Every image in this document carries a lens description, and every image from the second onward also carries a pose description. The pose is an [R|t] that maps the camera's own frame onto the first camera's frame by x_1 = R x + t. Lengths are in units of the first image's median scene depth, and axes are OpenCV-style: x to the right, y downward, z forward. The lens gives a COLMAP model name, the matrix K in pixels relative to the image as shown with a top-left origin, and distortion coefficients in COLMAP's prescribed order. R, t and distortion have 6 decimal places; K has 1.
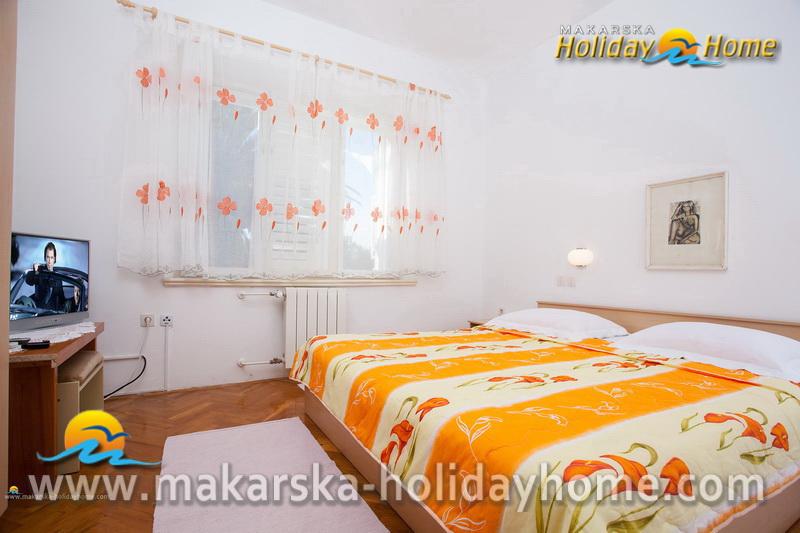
lens RADIAL K [[389.9, 0, 400.5], [0, 389.9, 270.7], [0, 0, 1]] dist [-0.068298, 0.027886]
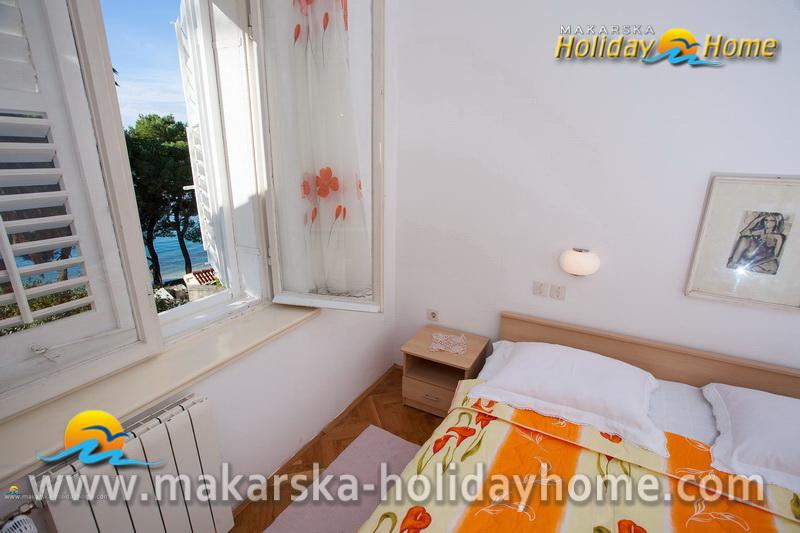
lens RADIAL K [[389.9, 0, 398.9], [0, 389.9, 272.4], [0, 0, 1]] dist [-0.068298, 0.027886]
pose [[0.867571, -0.160065, 0.470851, -0.178098], [0.003606, 0.948788, 0.315894, -0.306482], [-0.497301, -0.272362, 0.823718, 0.765381]]
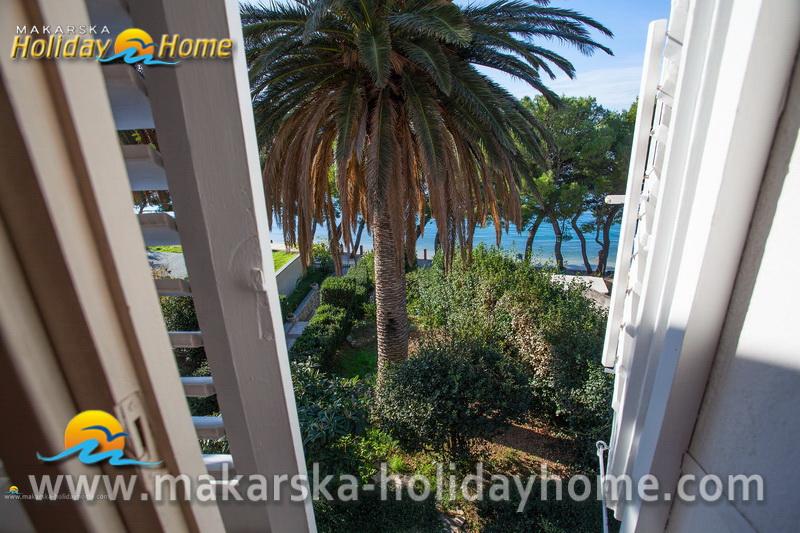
lens RADIAL K [[389.9, 0, 395.8], [0, 389.9, 274.0], [0, 0, 1]] dist [-0.068298, 0.027886]
pose [[0.832200, 0.131426, -0.538674, -0.114081], [0.056320, 0.946442, 0.317923, -0.258783], [0.551607, -0.294914, 0.780228, 1.417597]]
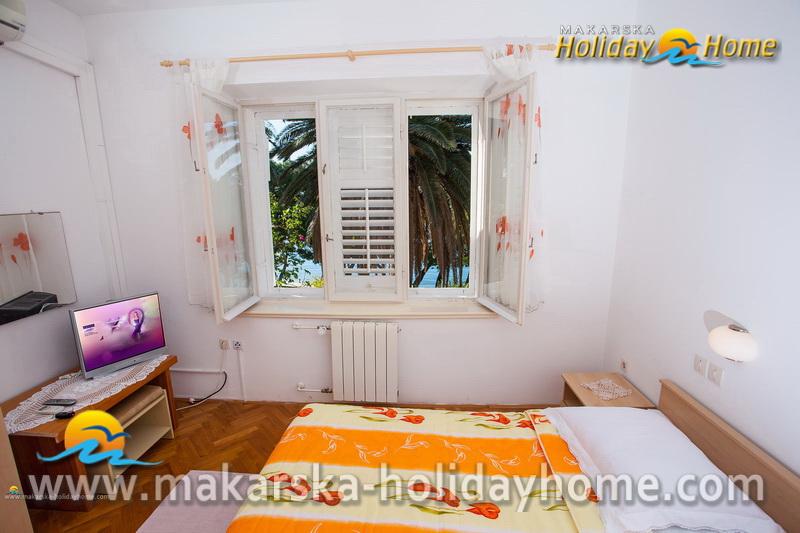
lens RADIAL K [[389.9, 0, 399.9], [0, 389.9, 272.8], [0, 0, 1]] dist [-0.068298, 0.027886]
pose [[0.831581, 0.083166, -0.549142, 0.463609], [0.031436, 0.980092, 0.196037, -0.330107], [0.554513, -0.180284, 0.812412, 0.406924]]
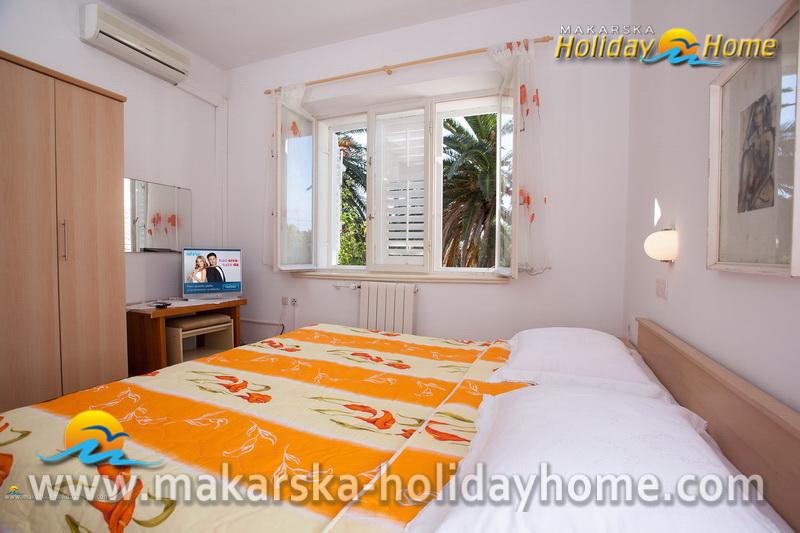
lens RADIAL K [[389.9, 0, 397.9], [0, 389.9, 271.1], [0, 0, 1]] dist [-0.068298, 0.027886]
pose [[0.608484, 0.015257, -0.793420, 0.859270], [0.005404, 0.999712, 0.023368, -0.017507], [0.793548, -0.018507, 0.608226, 0.475732]]
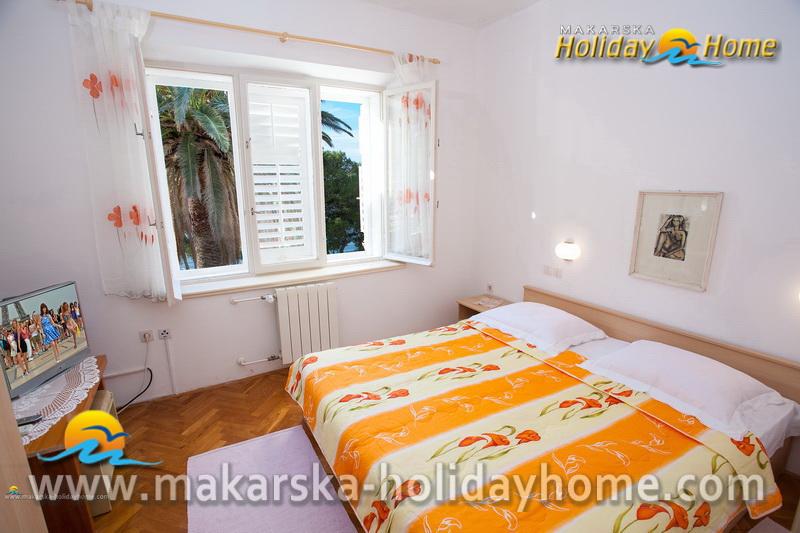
lens RADIAL K [[389.9, 0, 401.3], [0, 389.9, 273.9], [0, 0, 1]] dist [-0.068298, 0.027886]
pose [[0.999711, -0.024029, 0.000176, 0.044275], [0.023282, 0.970390, 0.240420, -0.295308], [-0.005948, -0.240346, 0.970669, 0.023547]]
